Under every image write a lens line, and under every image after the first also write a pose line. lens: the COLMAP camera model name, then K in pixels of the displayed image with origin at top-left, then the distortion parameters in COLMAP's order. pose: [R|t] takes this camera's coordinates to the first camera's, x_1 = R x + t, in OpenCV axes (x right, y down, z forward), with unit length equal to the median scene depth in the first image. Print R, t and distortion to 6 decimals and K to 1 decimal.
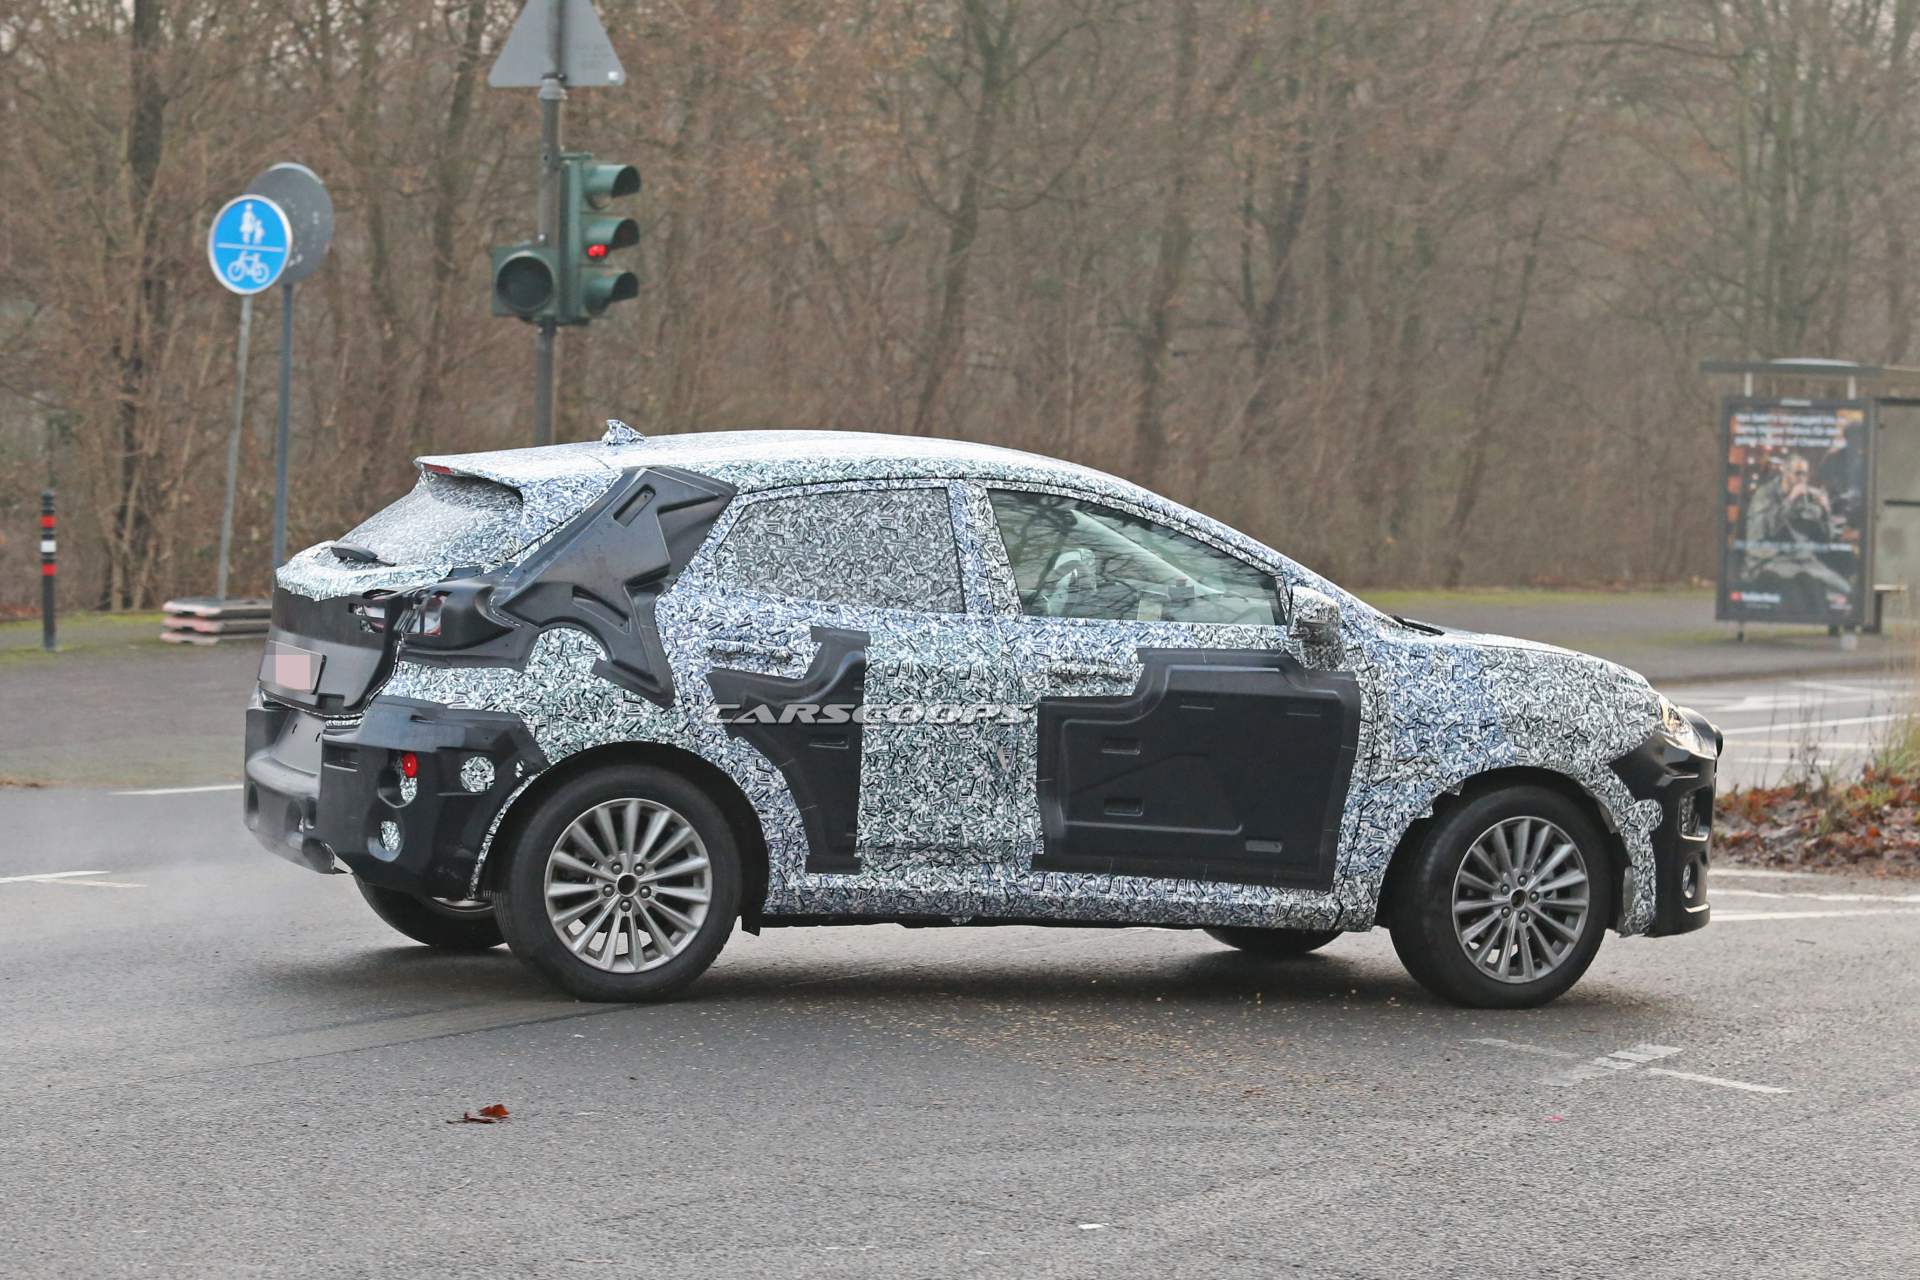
lens RADIAL K [[6485.2, 0, 960.0], [0, 6485.2, 640.0], [0, 0, 1]] dist [-0.261541, 0.125996]
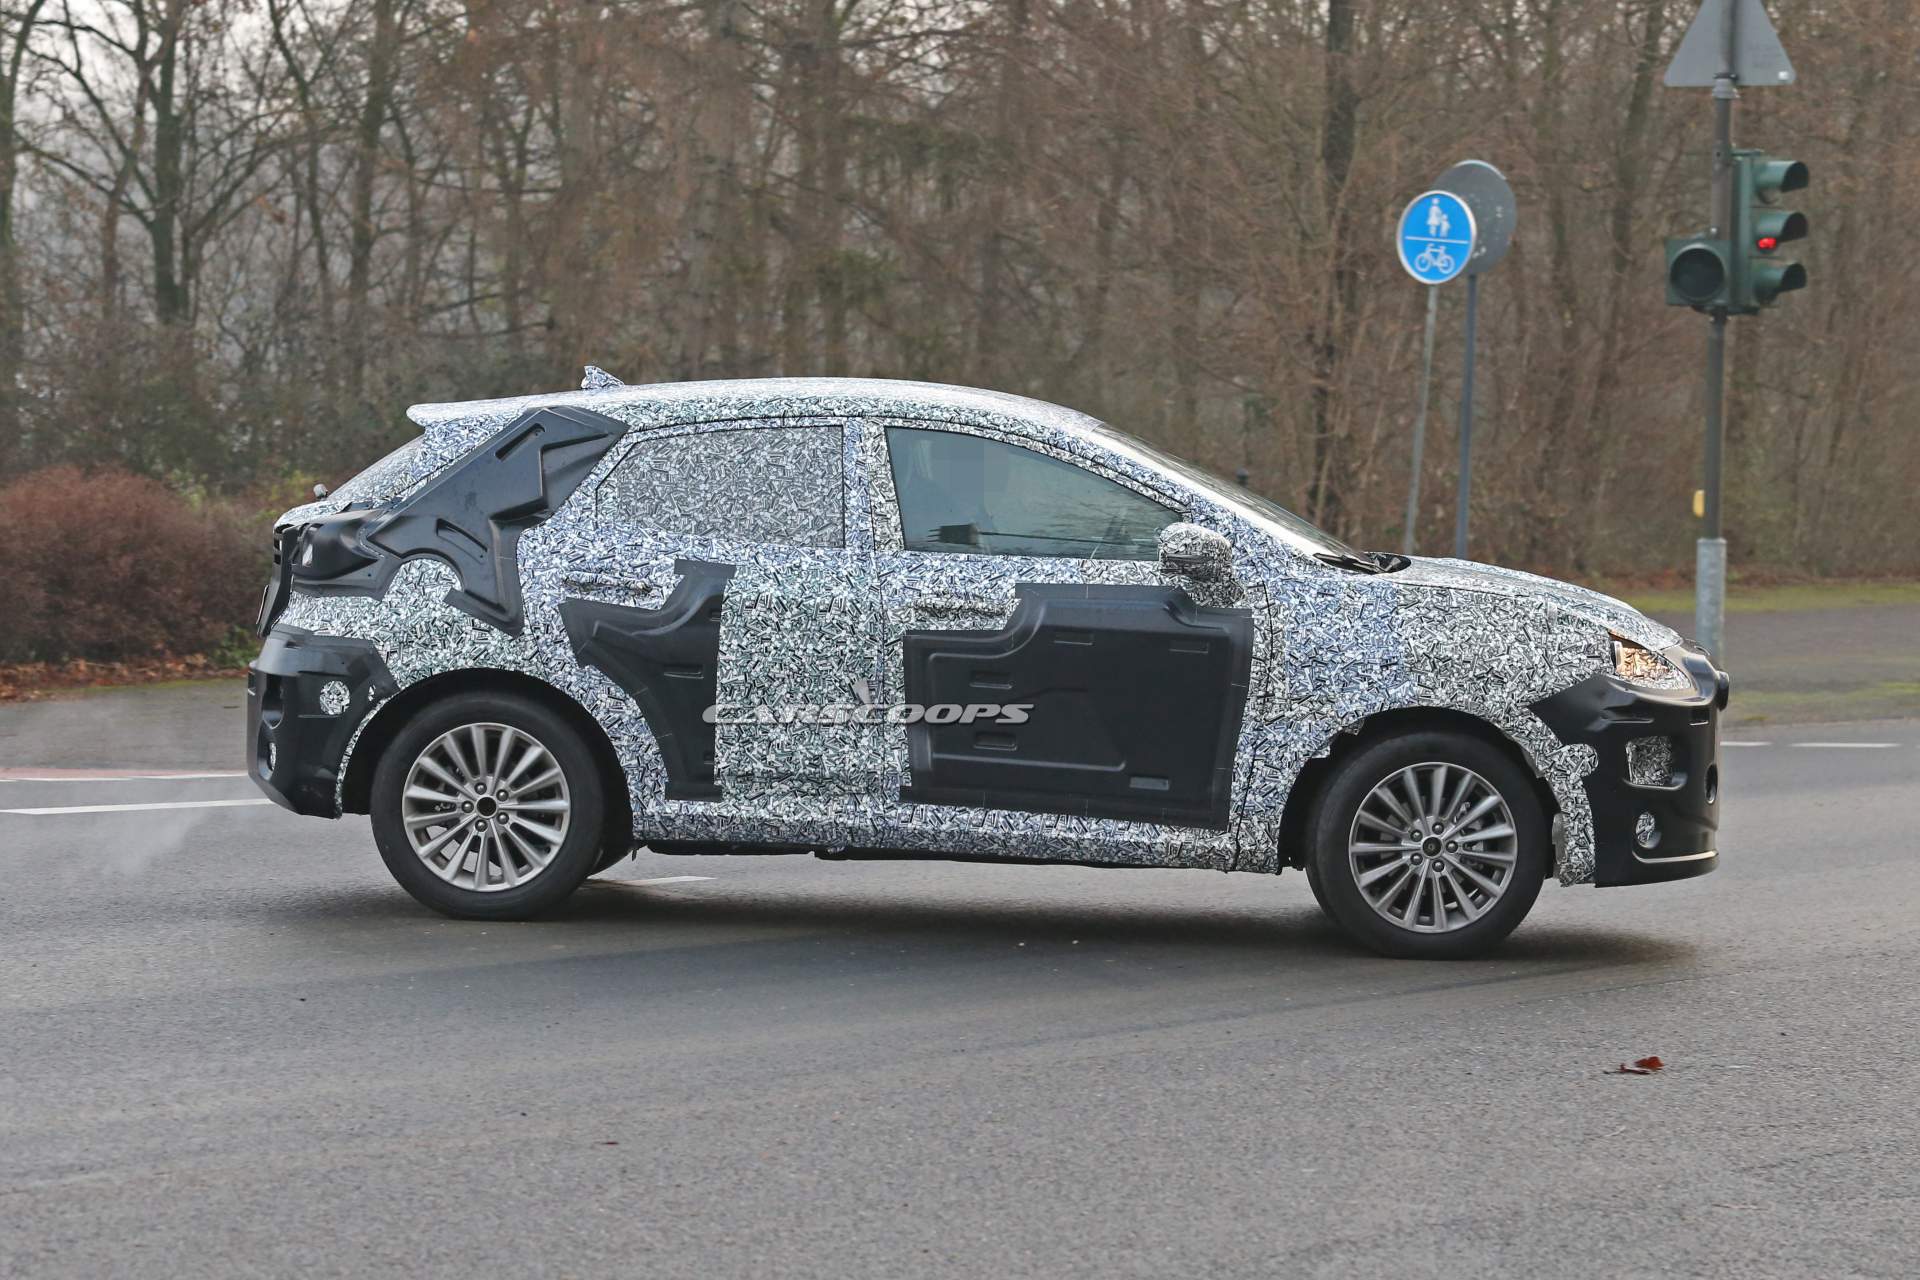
lens RADIAL K [[6485.2, 0, 960.0], [0, 6485.2, 640.0], [0, 0, 1]] dist [-0.261541, 0.125996]
pose [[0.917916, 0.002005, -0.396769, 0.420530], [-0.009178, 0.999827, -0.016181, 0.026547], [0.396668, 0.018494, 0.917776, 0.076213]]
